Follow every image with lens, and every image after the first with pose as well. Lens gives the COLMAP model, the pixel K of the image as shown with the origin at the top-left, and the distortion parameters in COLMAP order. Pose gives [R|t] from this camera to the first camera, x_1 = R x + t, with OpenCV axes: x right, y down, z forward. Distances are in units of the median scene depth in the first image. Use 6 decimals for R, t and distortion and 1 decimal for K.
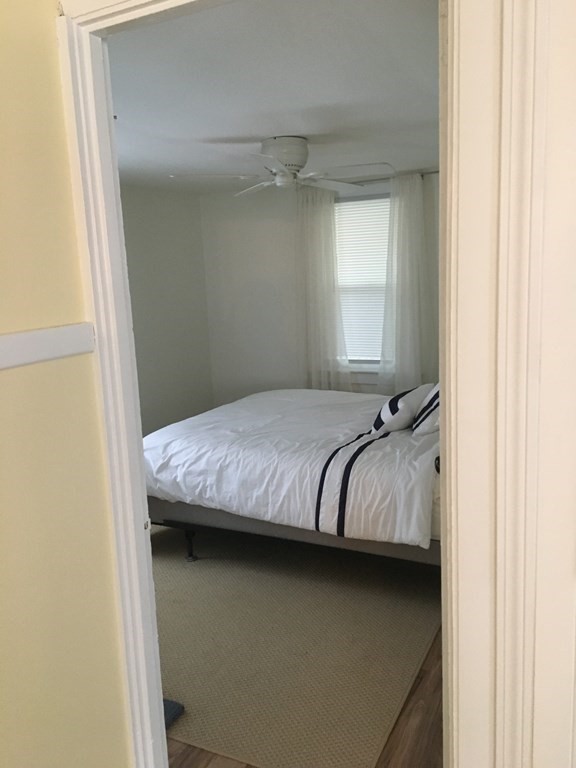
lens RADIAL K [[637.9, 0, 288.0], [0, 637.9, 384.0], [0, 0, 1]] dist [0.088019, -0.143930]
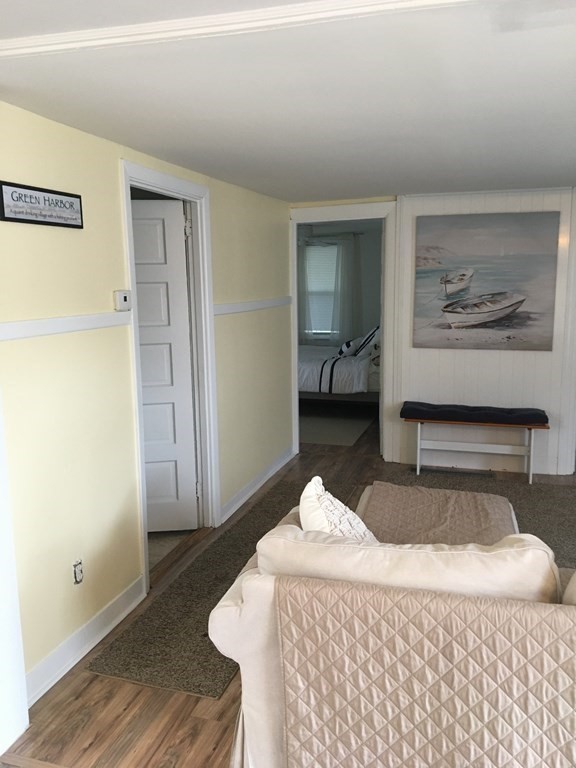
lens RADIAL K [[637.9, 0, 288.0], [0, 637.9, 384.0], [0, 0, 1]] dist [0.088019, -0.143930]
pose [[0.987268, 0.003999, 0.159017, -0.402662], [-0.001655, 0.999888, -0.014872, 0.209447], [-0.159059, 0.014419, 0.987164, -1.187465]]
